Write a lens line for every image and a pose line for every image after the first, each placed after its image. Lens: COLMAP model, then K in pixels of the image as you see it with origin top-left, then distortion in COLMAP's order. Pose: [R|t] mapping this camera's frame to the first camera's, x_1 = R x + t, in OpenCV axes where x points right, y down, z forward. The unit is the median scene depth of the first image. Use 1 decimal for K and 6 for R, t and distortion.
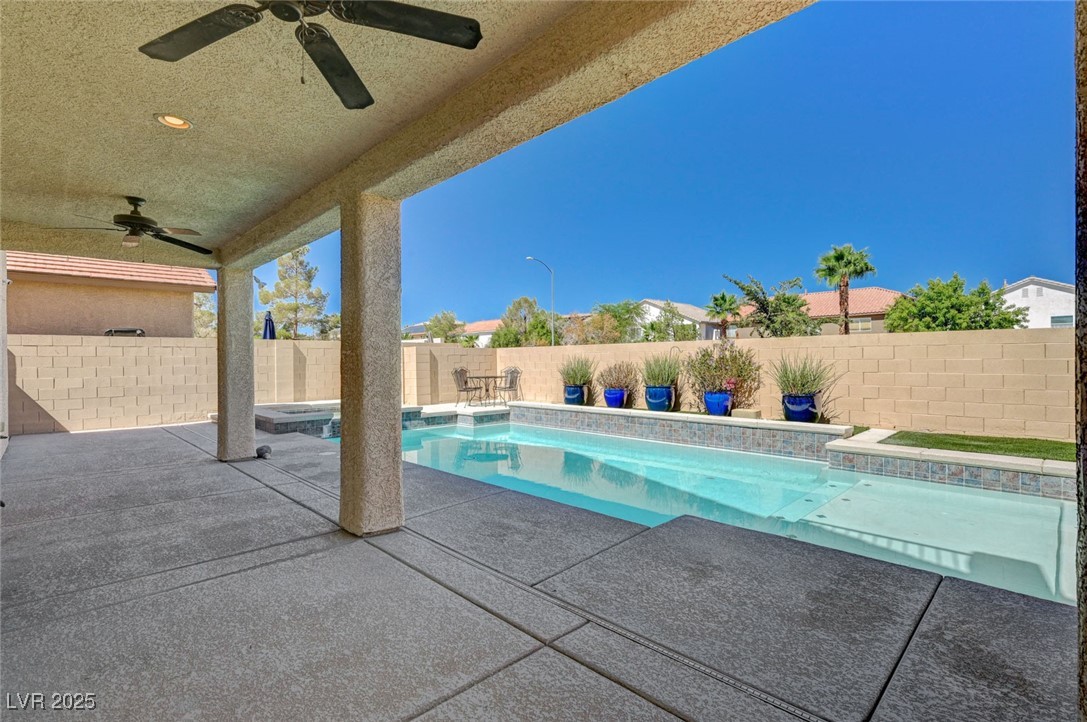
lens RADIAL K [[501.0, 0, 538.0], [0, 501.0, 363.4], [0, 0, 1]] dist [0.002575, 0.000841]
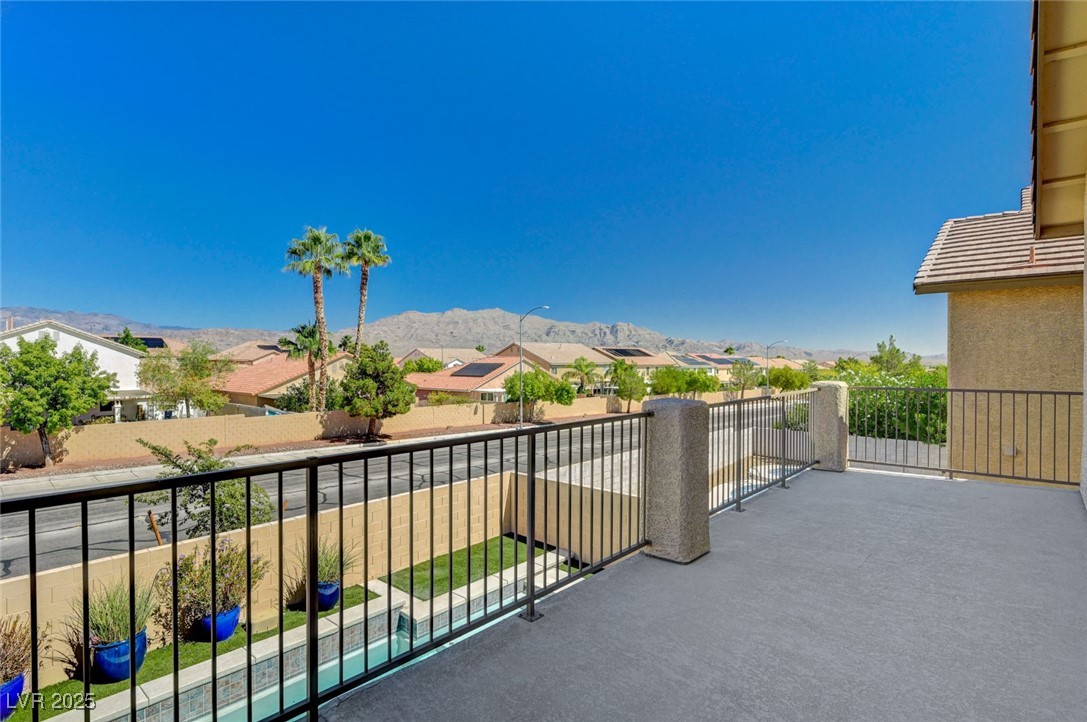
lens RADIAL K [[552.8, 0, 548.7], [0, 552.8, 363.0], [0, 0, 1]] dist [-0.001140, 0.000288]
pose [[-0.079648, 0.000112, 0.996823, -0.538118], [0.007739, 0.999970, 0.000506, -0.317759], [-0.996793, 0.007755, -0.079647, 0.532473]]
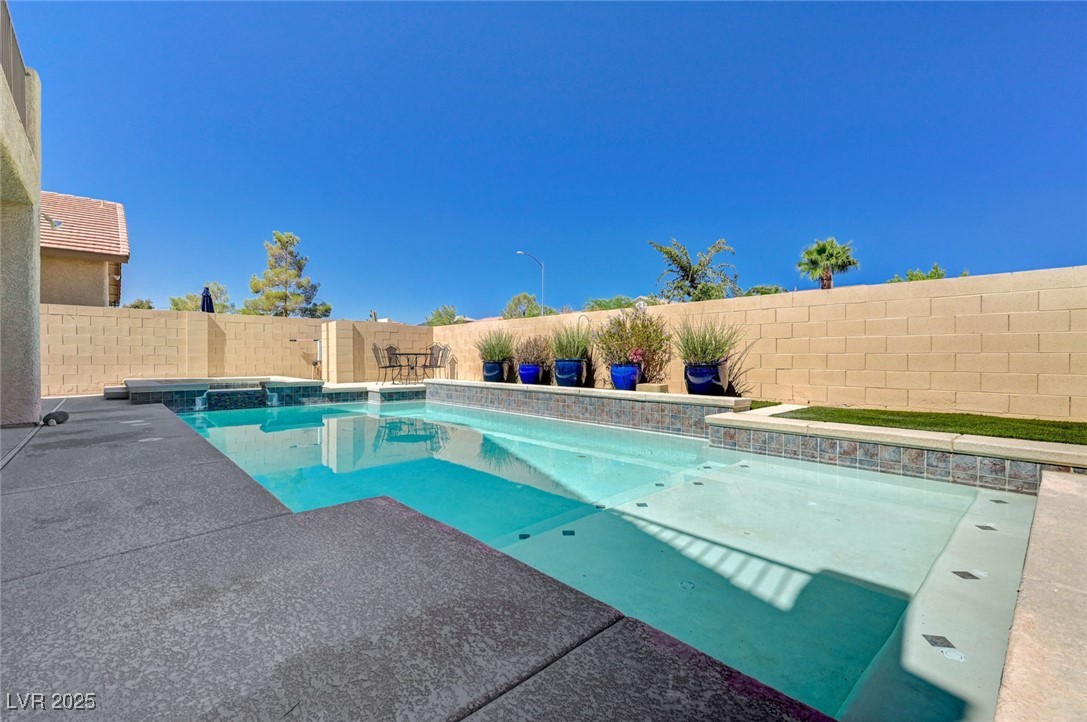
lens RADIAL K [[470.1, 0, 539.2], [0, 470.1, 359.8], [0, 0, 1]] dist [0.001700, 0.000089]
pose [[0.999591, 0.011236, -0.026302, 0.221188], [-0.011279, 0.999935, -0.001480, 0.049615], [0.026284, 0.001776, 0.999653, 0.157109]]
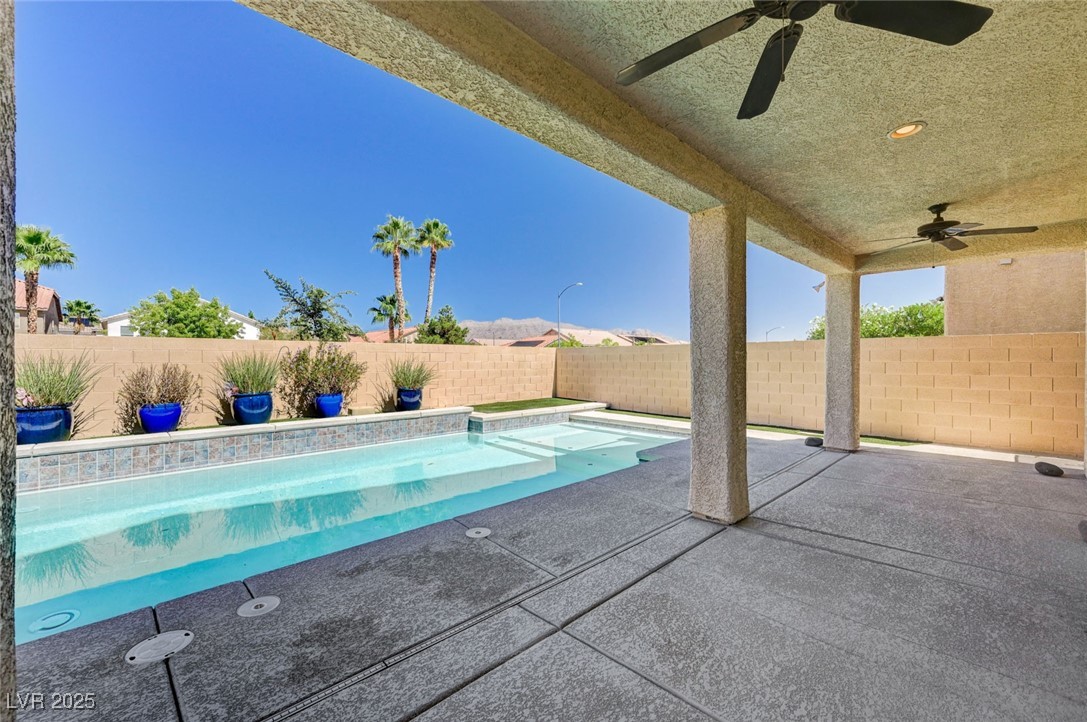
lens RADIAL K [[456.0, 0, 546.6], [0, 456.0, 357.4], [0, 0, 1]] dist [0.002097, 0.000179]
pose [[-0.008151, 0.012773, 0.999885, -0.533624], [0.007859, 0.999888, -0.012709, 0.000674], [-0.999936, 0.007754, -0.008250, 0.562644]]
